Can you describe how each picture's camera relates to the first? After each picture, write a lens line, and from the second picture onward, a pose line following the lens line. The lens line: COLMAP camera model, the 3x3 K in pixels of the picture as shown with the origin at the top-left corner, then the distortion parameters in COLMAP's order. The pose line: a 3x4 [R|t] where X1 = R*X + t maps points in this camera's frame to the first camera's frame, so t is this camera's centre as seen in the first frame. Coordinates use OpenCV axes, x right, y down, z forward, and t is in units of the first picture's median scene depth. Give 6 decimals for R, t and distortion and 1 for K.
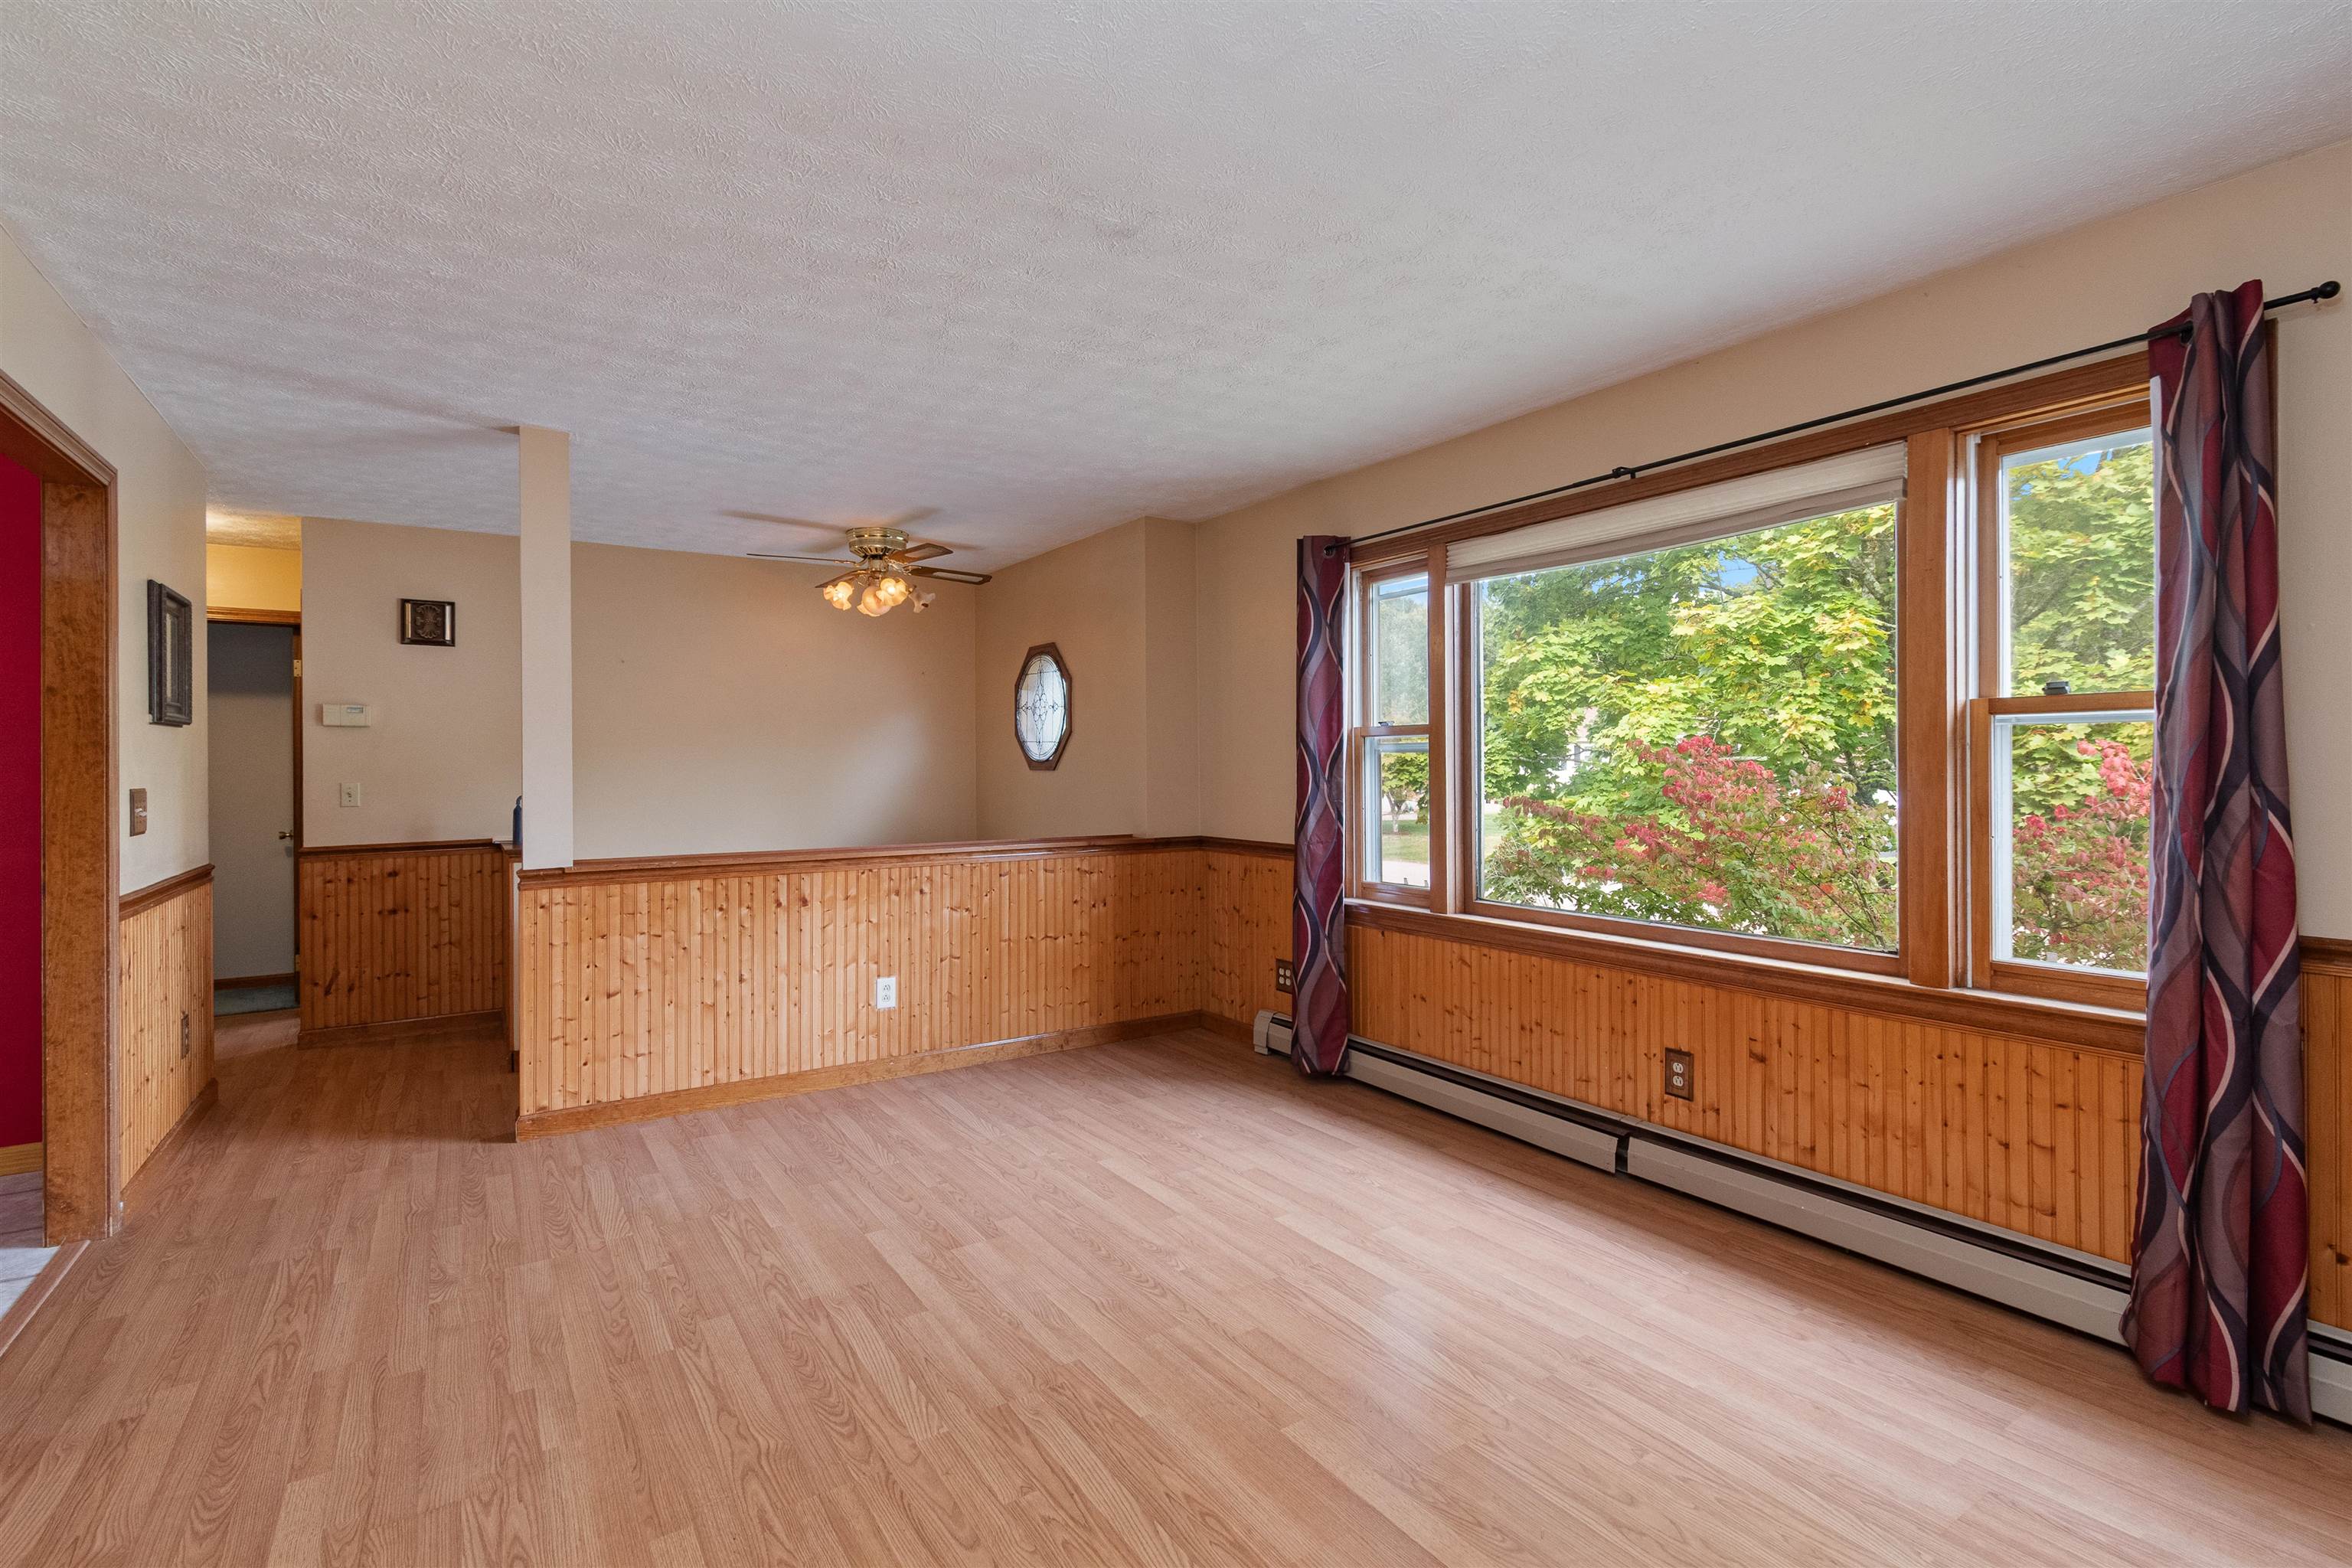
lens RADIAL K [[1071.0, 0, 1192.9], [0, 1071.0, 760.6], [0, 0, 1]] dist [0.002182, -0.002835]
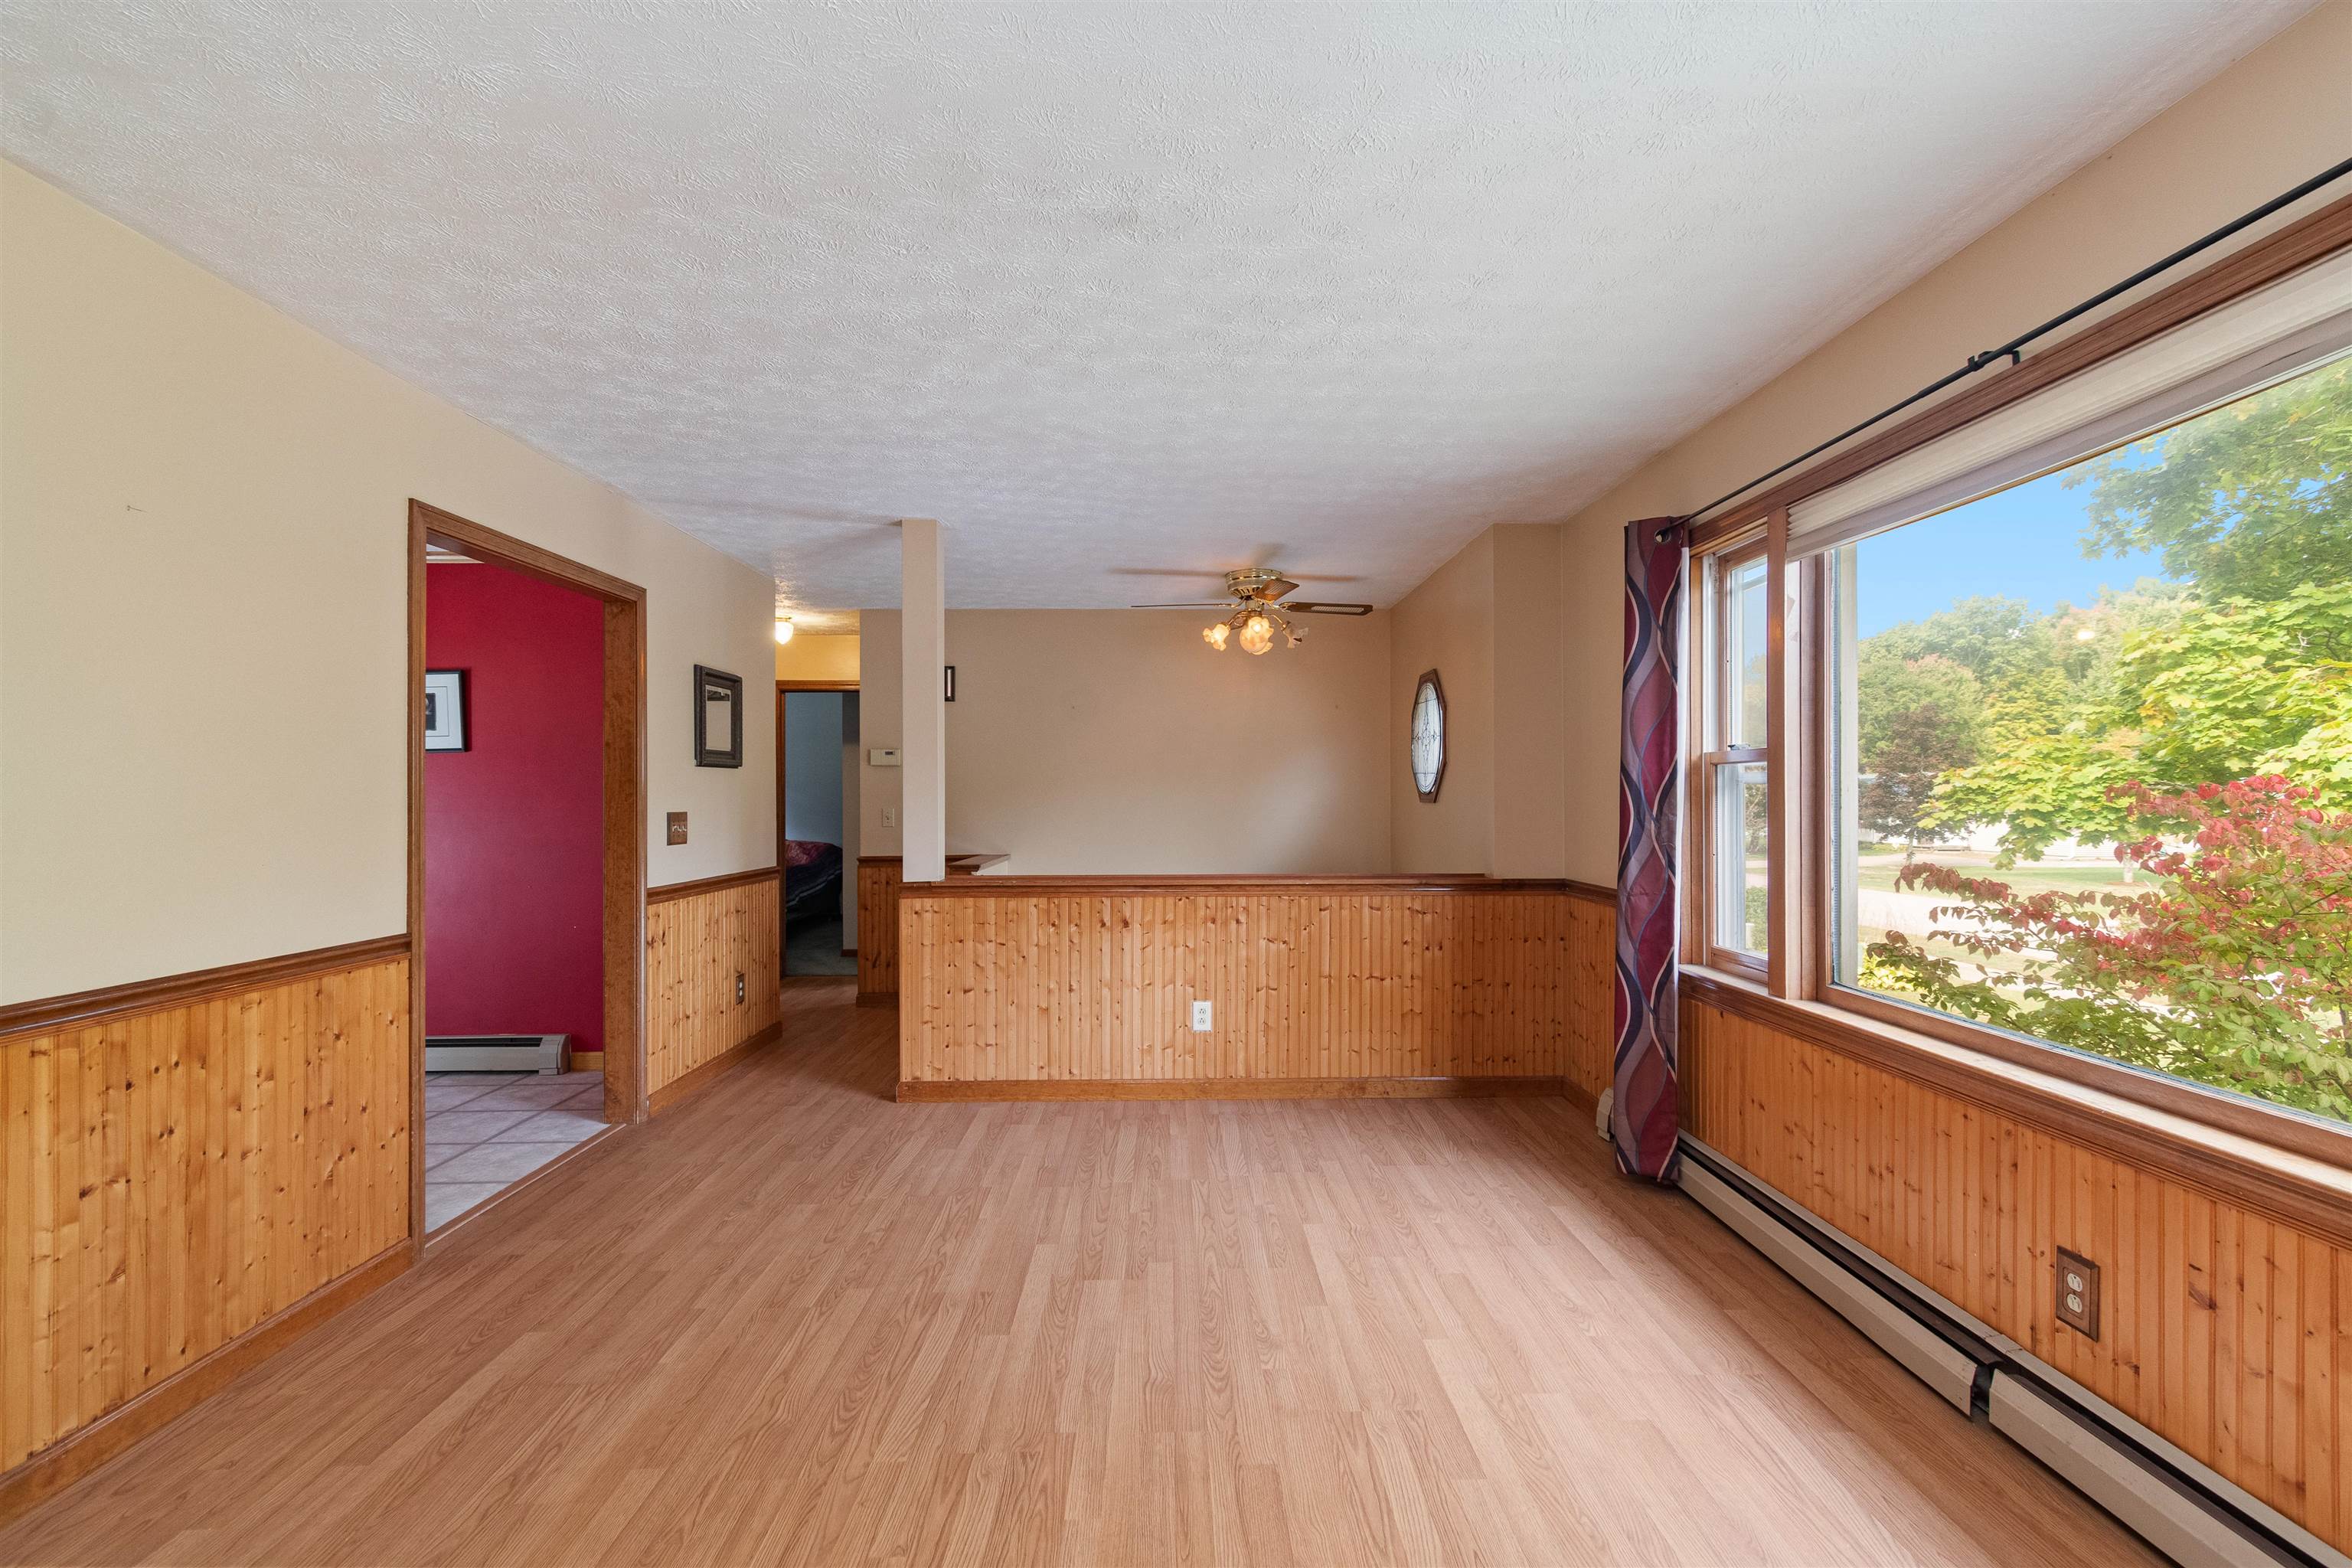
lens RADIAL K [[1028.2, 0, 1207.6], [0, 1028.2, 795.9], [0, 0, 1]] dist [0.000451, -0.000427]
pose [[0.849344, 0.003971, -0.527824, 0.267652], [-0.000903, 0.999981, 0.006070, -0.003525], [0.527838, -0.004679, 0.849332, 0.169757]]
